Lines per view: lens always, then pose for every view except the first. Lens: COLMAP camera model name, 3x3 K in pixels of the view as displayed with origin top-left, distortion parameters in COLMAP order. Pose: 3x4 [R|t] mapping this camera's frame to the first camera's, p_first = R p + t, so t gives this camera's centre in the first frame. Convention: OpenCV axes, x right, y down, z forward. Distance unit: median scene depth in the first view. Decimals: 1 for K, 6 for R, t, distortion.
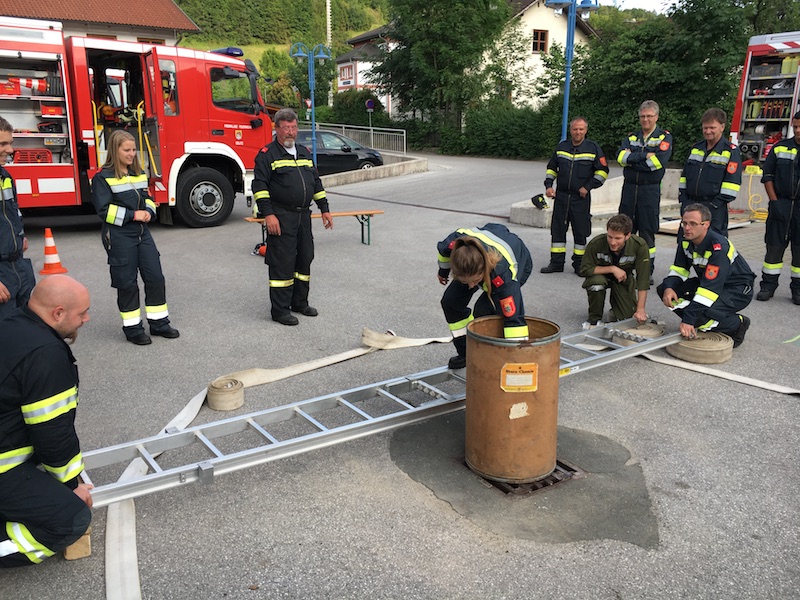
lens RADIAL K [[681.4, 0, 393.8], [0, 681.4, 294.4], [0, 0, 1]] dist [0.089595, -0.113343]
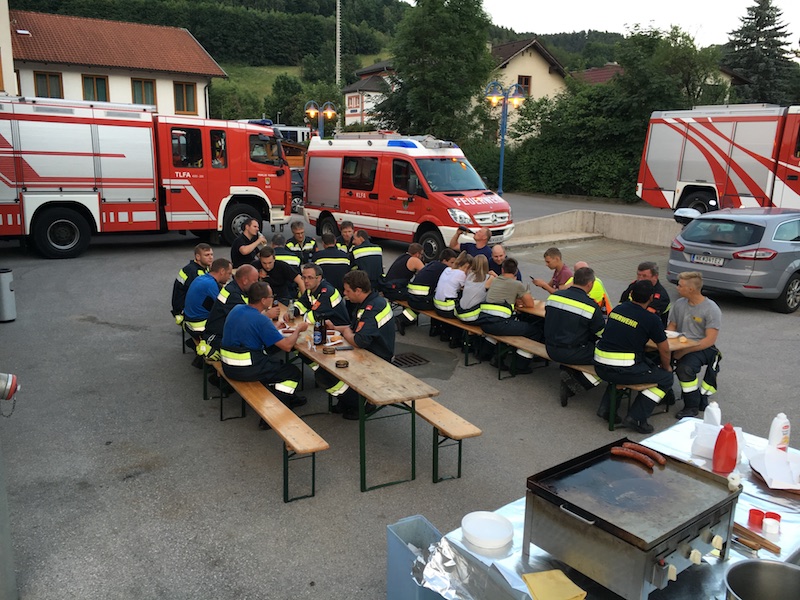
lens RADIAL K [[681.4, 0, 400.6], [0, 681.4, 297.5], [0, 0, 1]] dist [0.089595, -0.113343]
pose [[0.999786, 0.020672, 0.000834, 0.026172], [-0.020648, 0.999542, -0.022128, 0.016150], [-0.001291, 0.022106, 0.999755, -0.208821]]
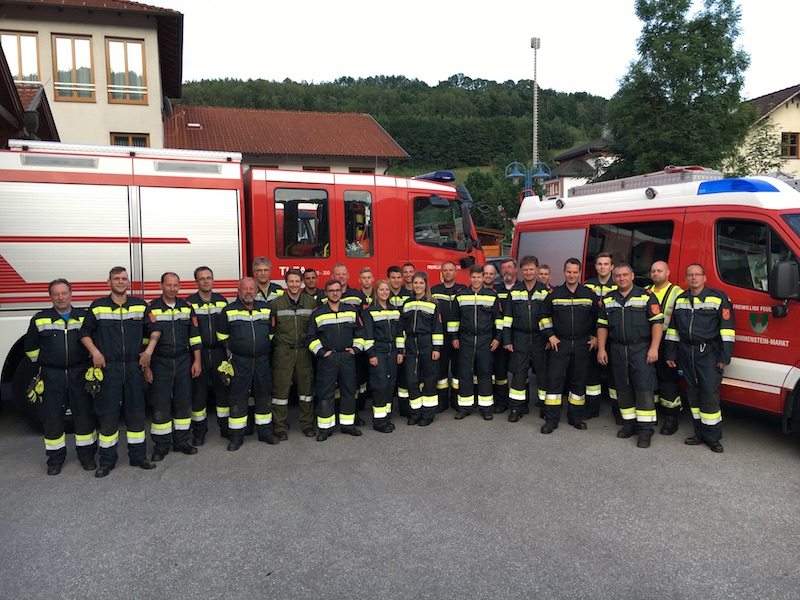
lens RADIAL K [[681.4, 0, 400.9], [0, 681.4, 301.5], [0, 0, 1]] dist [0.089595, -0.113343]
pose [[0.961776, 0.002517, -0.273825, -0.032991], [-0.043980, 0.988397, -0.145389, -0.048549], [0.270282, 0.151874, 0.950727, 0.136615]]
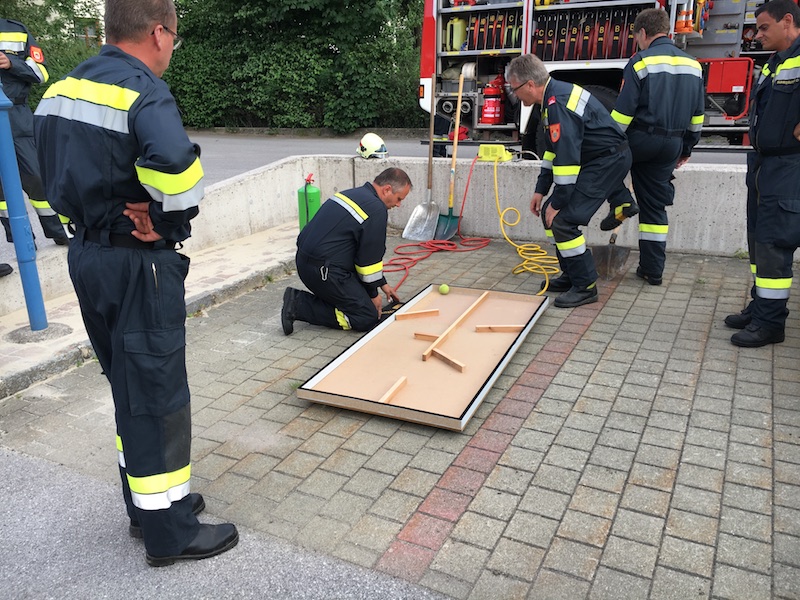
lens RADIAL K [[681.4, 0, 399.3], [0, 681.4, 298.3], [0, 0, 1]] dist [0.089595, -0.113343]
pose [[0.880811, -0.155859, 0.447080, 0.137068], [0.129838, 0.987579, 0.088485, -0.076004], [-0.455318, -0.019891, 0.890107, 0.353072]]
